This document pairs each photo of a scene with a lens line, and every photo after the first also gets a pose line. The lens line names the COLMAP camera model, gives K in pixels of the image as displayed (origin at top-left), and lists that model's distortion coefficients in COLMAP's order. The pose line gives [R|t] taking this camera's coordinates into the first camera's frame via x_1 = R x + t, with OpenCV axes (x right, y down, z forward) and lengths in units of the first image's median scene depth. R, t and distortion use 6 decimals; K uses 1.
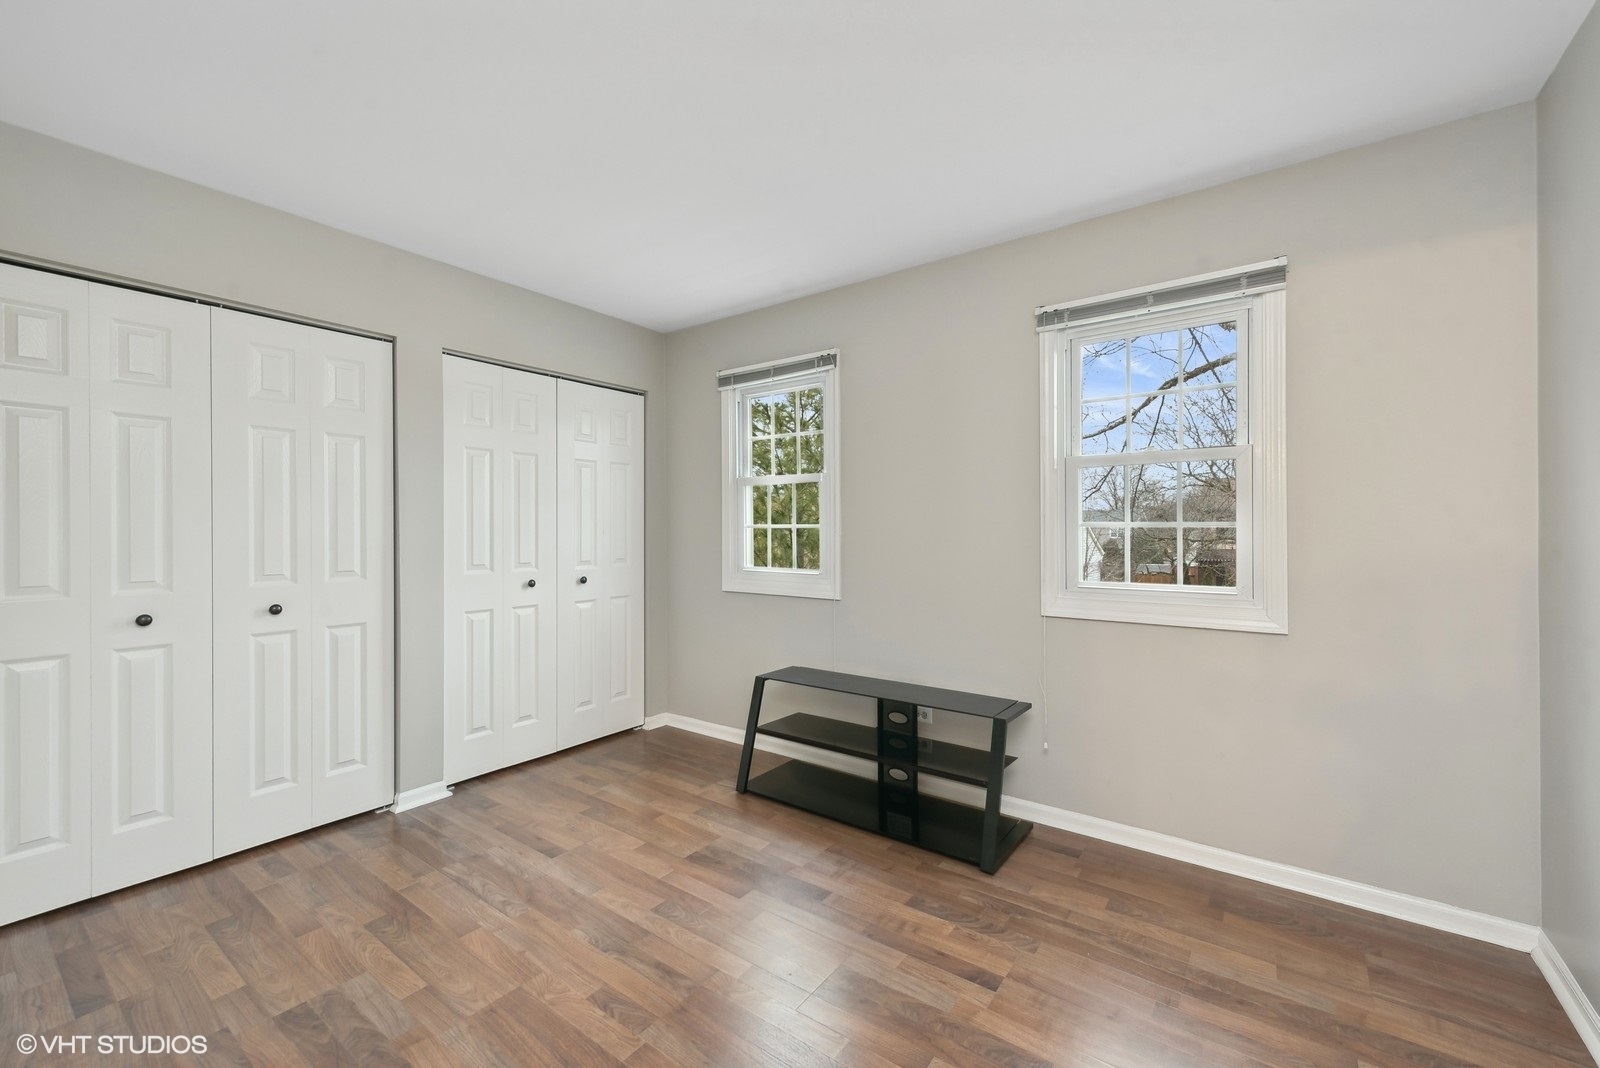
lens RADIAL K [[650.6, 0, 800.0], [0, 650.6, 534.0], [0, 0, 1]] dist [-0.000538, -0.000023]
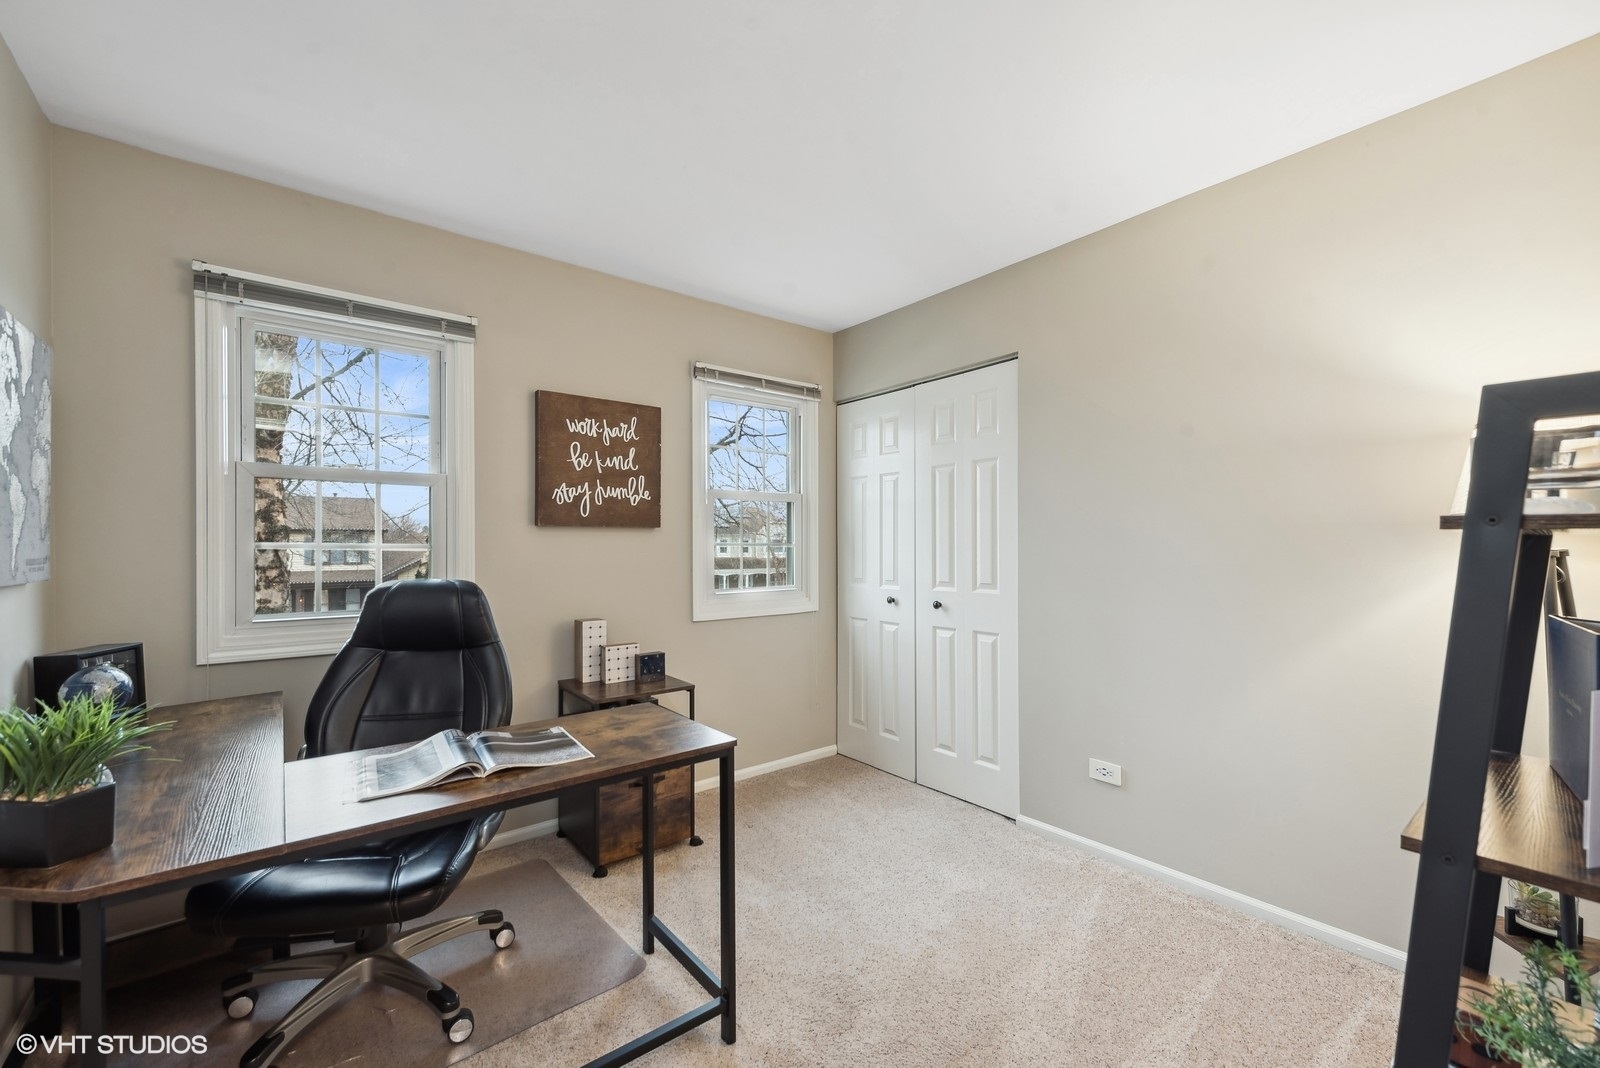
lens RADIAL K [[639.9, 0, 800.0], [0, 639.9, 534.0], [0, 0, 1]] dist [-0.000669, 0.000003]
pose [[0.261203, 0.021306, 0.965049, -0.193008], [0.014483, 0.999557, -0.025988, -0.000099], [-0.965175, 0.020765, 0.260779, 0.145285]]
